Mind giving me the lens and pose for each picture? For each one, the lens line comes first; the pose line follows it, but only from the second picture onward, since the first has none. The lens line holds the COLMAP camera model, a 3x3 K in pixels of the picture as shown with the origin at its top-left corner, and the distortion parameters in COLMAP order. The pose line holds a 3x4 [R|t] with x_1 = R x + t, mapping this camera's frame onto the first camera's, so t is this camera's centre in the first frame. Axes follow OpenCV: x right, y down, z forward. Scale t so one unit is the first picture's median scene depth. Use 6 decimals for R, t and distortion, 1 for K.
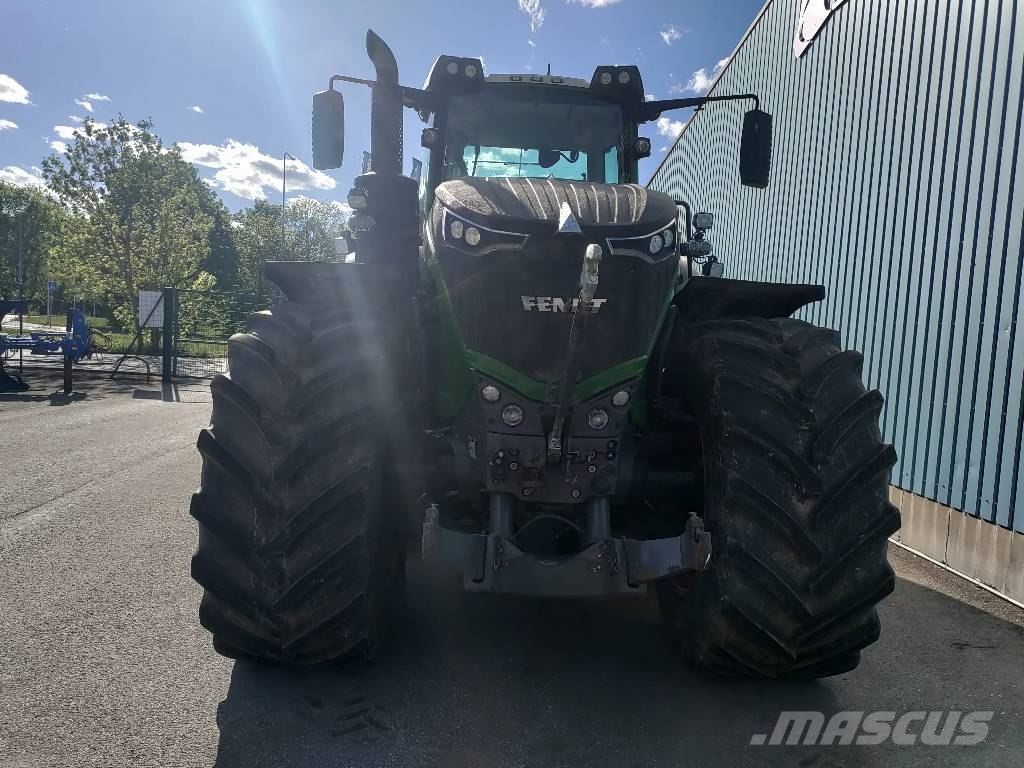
lens RADIAL K [[751.6, 0, 512.0], [0, 751.6, 384.0], [0, 0, 1]] dist [0.069091, -0.052856]
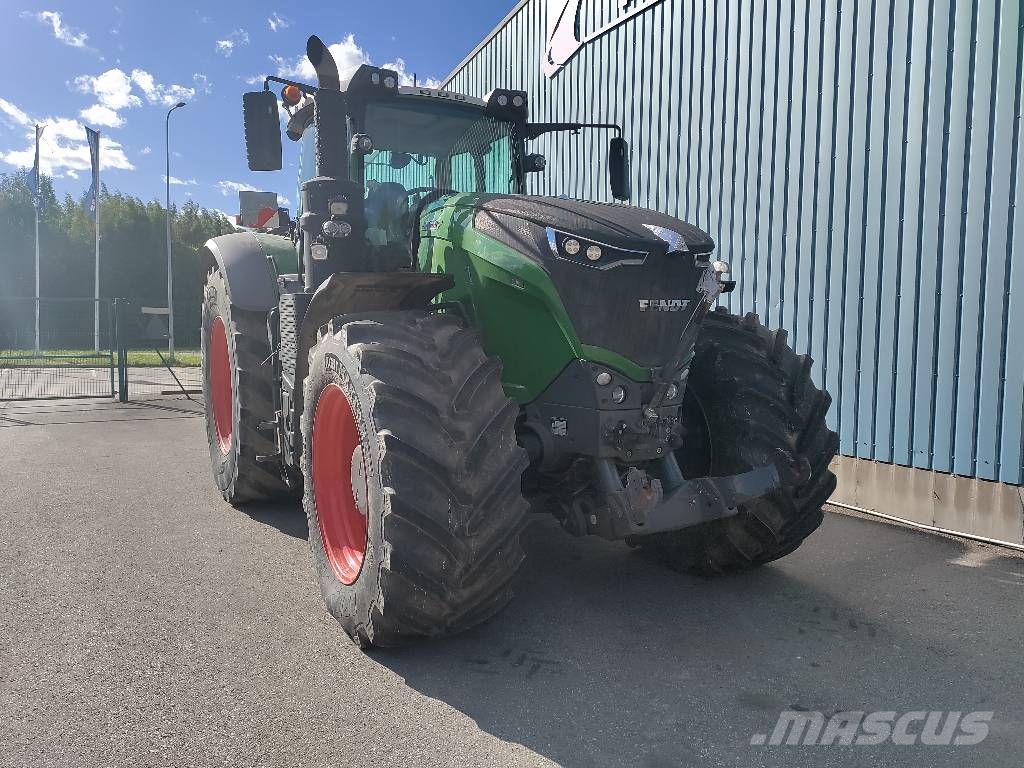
lens RADIAL K [[751.6, 0, 512.0], [0, 751.6, 384.0], [0, 0, 1]] dist [0.069091, -0.052856]
pose [[0.888999, -0.090451, 0.448886, -0.598087], [0.079579, 0.995898, 0.043070, -0.036724], [-0.450940, -0.002568, 0.892550, -0.033657]]
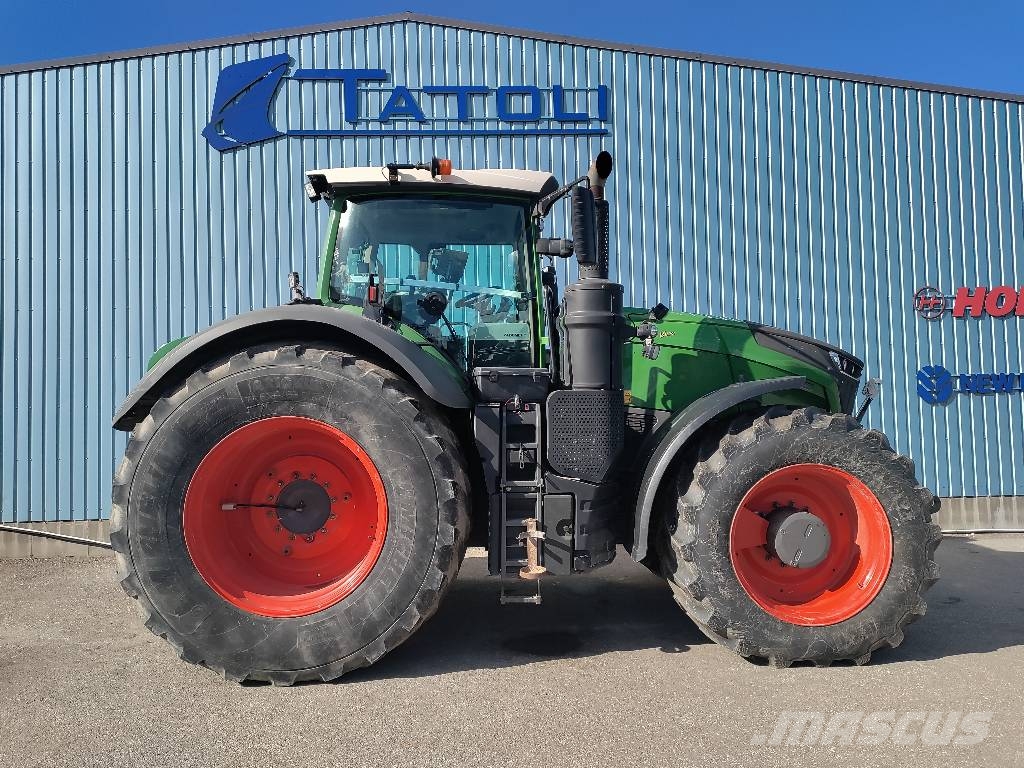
lens RADIAL K [[751.6, 0, 512.0], [0, 751.6, 384.0], [0, 0, 1]] dist [0.069091, -0.052856]
pose [[0.011648, -0.020010, 0.999732, -1.679840], [0.090770, 0.995693, 0.018872, -0.223466], [-0.995804, 0.090526, 0.013414, 1.510475]]
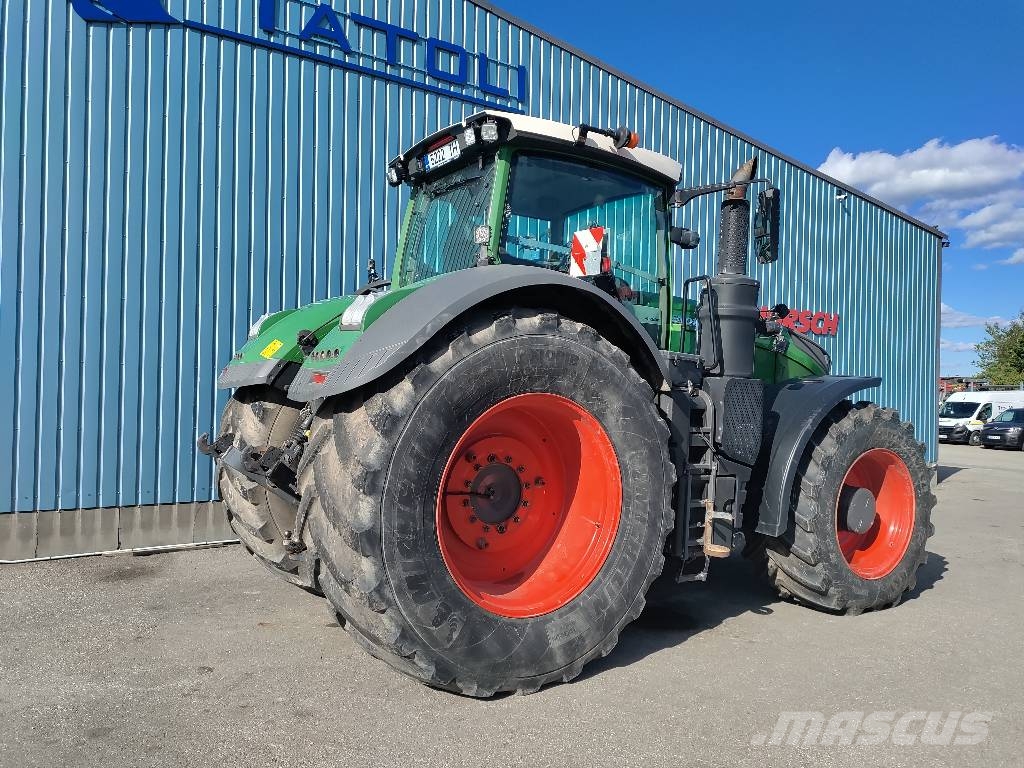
lens RADIAL K [[763.1, 0, 523.4], [0, 763.1, 386.8], [0, 0, 1]] dist [0.056883, -0.071451]
pose [[-0.507295, -0.063516, 0.859428, -1.376026], [0.005447, 0.997024, 0.076900, -0.276816], [-0.861755, 0.043693, -0.505440, 2.520773]]
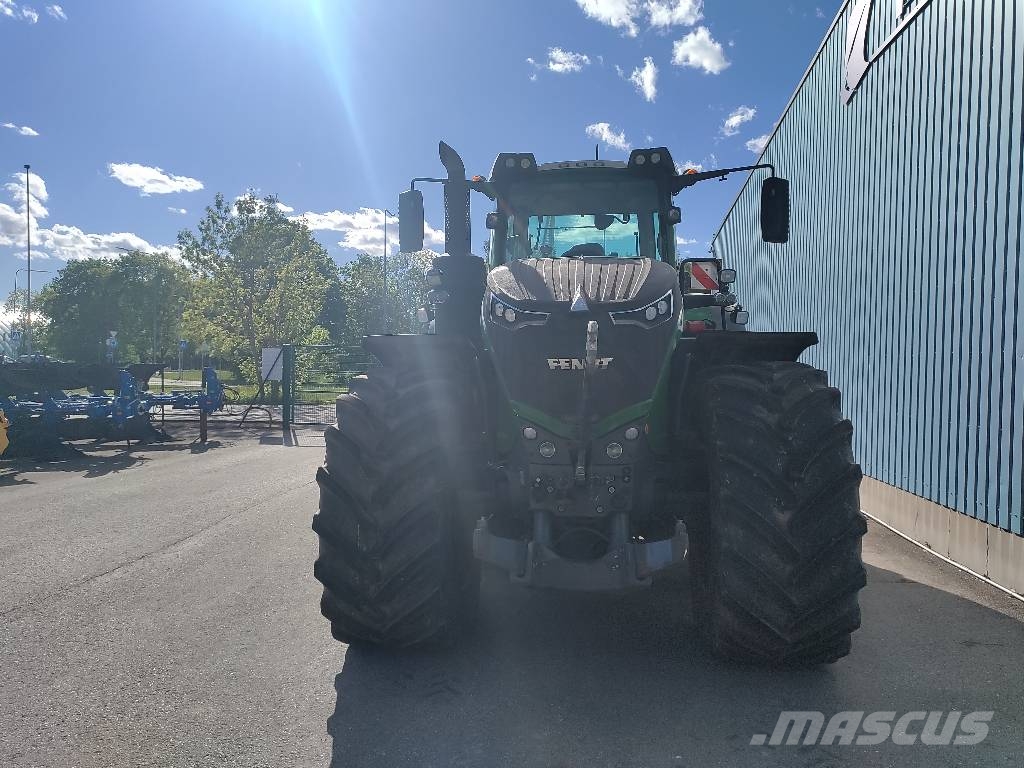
lens RADIAL K [[751.6, 0, 512.0], [0, 751.6, 384.0], [0, 0, 1]] dist [0.069091, -0.052856]
pose [[0.990380, -0.042136, -0.131801, 0.096589], [0.035955, 0.998155, -0.048929, -0.008032], [0.133619, 0.043719, 0.990068, -0.245910]]
